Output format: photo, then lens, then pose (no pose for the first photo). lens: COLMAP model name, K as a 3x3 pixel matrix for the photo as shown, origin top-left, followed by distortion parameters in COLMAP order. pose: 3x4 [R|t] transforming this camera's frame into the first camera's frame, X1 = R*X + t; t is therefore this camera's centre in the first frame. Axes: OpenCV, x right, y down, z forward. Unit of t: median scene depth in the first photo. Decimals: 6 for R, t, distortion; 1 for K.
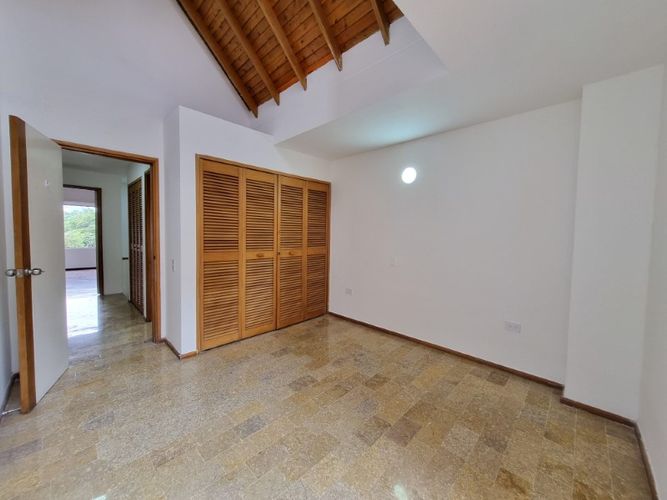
lens RADIAL K [[259.5, 0, 335.1], [0, 259.5, 247.7], [0, 0, 1]] dist [0.003397, -0.001475]
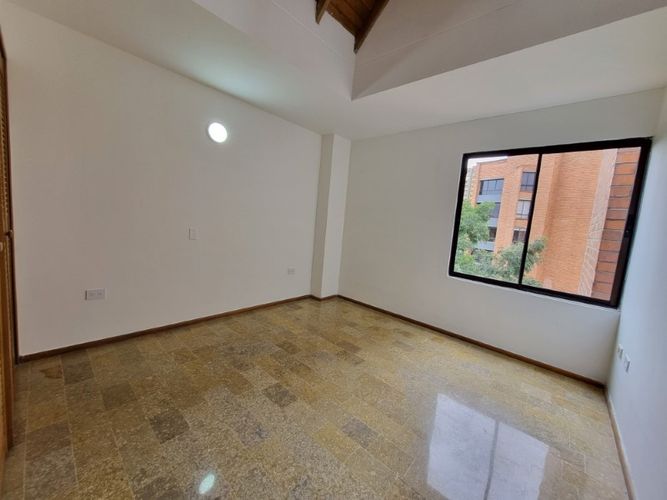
lens RADIAL K [[259.5, 0, 335.0], [0, 259.5, 249.4], [0, 0, 1]] dist [0.003397, -0.001475]
pose [[-0.031983, -0.135119, 0.990313, -0.817494], [-0.028587, 0.990538, 0.134227, -0.031849], [-0.999080, -0.024017, -0.035543, 0.827635]]
